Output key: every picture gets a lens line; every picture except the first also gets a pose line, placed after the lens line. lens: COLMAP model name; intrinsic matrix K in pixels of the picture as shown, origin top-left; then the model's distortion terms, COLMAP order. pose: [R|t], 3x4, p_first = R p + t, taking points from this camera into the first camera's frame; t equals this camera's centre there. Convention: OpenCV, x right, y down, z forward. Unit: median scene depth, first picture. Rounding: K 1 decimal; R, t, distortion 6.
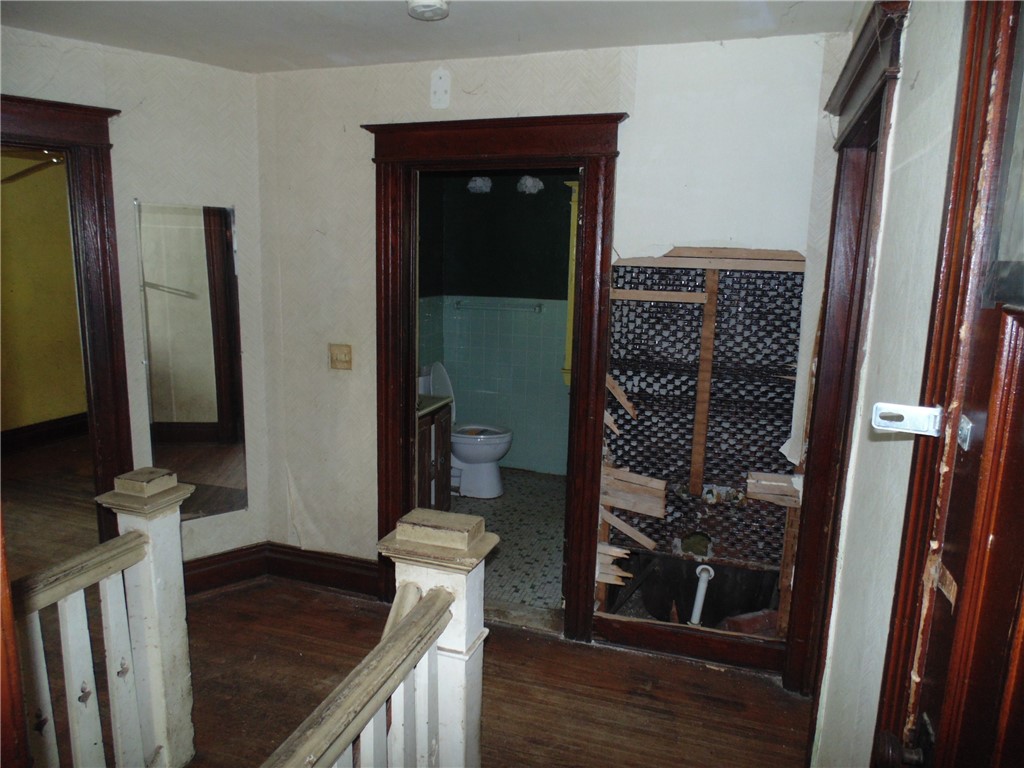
lens RADIAL K [[687.2, 0, 528.7], [0, 687.2, 381.3], [0, 0, 1]] dist [-0.008070, -0.005016]
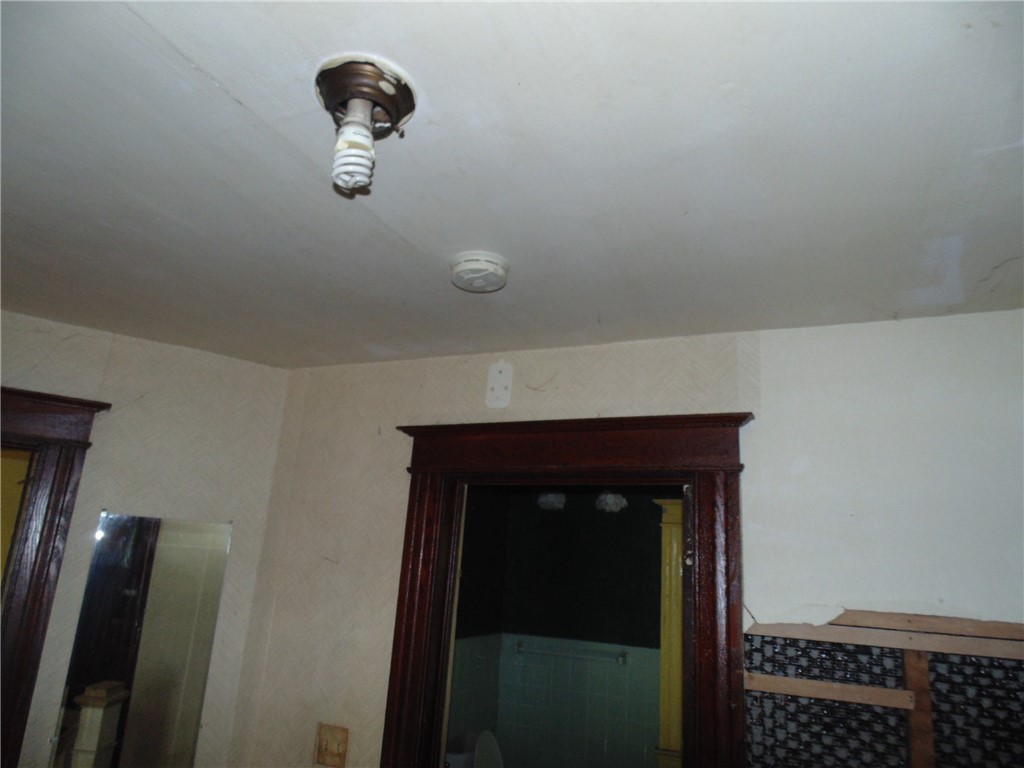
lens RADIAL K [[687.2, 0, 512.7], [0, 687.2, 380.5], [0, 0, 1]] dist [-0.008070, -0.005016]
pose [[0.990757, 0.001566, -0.135638, -0.006244], [-0.059838, 0.902428, -0.426665, -0.091716], [0.121736, 0.430838, 0.894181, 0.285856]]
